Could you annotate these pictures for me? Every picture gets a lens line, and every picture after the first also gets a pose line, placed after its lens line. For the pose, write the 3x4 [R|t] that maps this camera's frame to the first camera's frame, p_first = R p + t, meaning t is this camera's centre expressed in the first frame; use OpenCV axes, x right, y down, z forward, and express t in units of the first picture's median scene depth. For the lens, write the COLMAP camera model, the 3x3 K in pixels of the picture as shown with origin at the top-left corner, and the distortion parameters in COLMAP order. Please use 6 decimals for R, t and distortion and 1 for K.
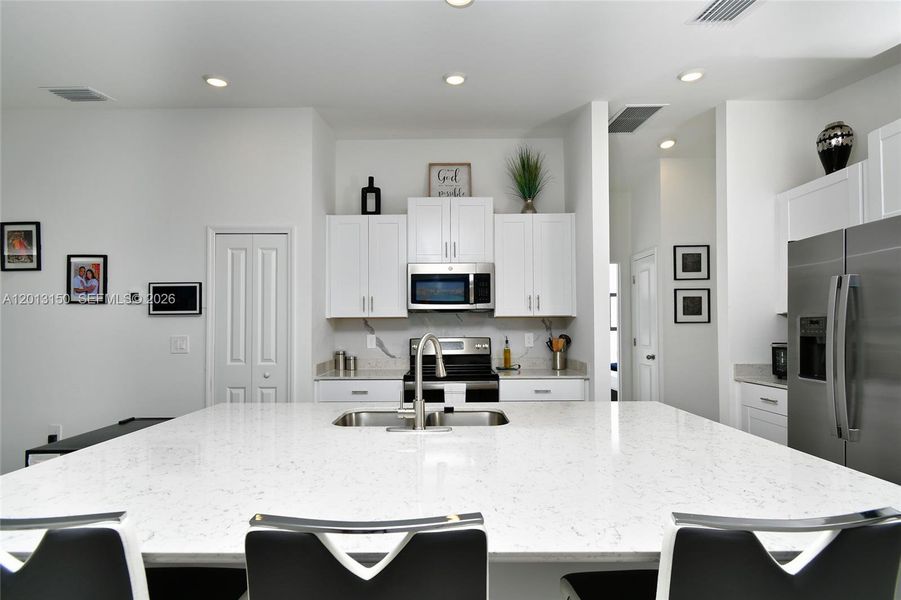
lens RADIAL K [[413.2, 0, 438.6], [0, 413.2, 326.9], [0, 0, 1]] dist [0.000315, -0.000070]
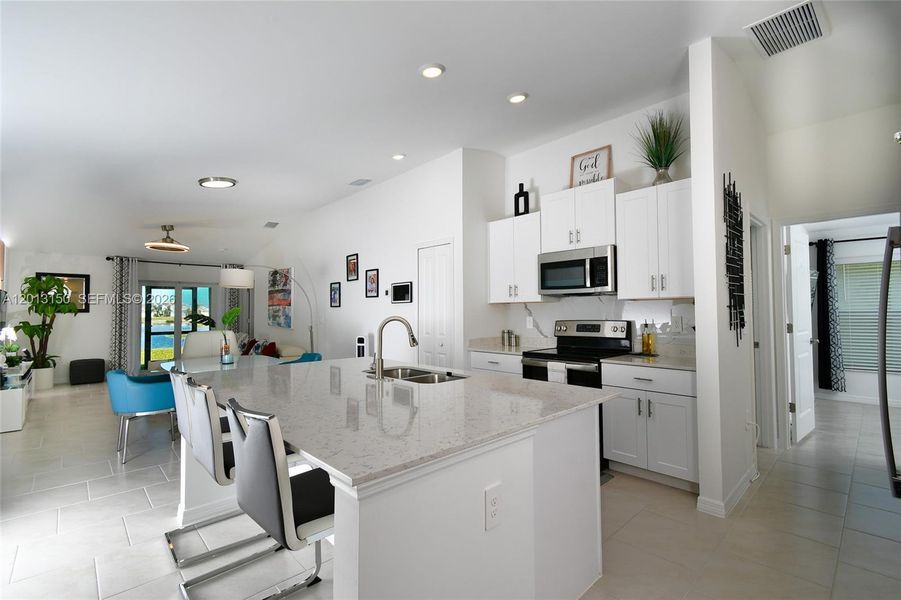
lens RADIAL K [[408.1, 0, 458.6], [0, 408.1, 298.9], [0, 0, 1]] dist [0.002939, -0.000508]
pose [[0.696082, -0.023435, -0.717579, 0.548201], [0.007595, 0.999652, -0.025280, -0.004356], [0.717922, 0.012147, 0.696018, 0.061788]]
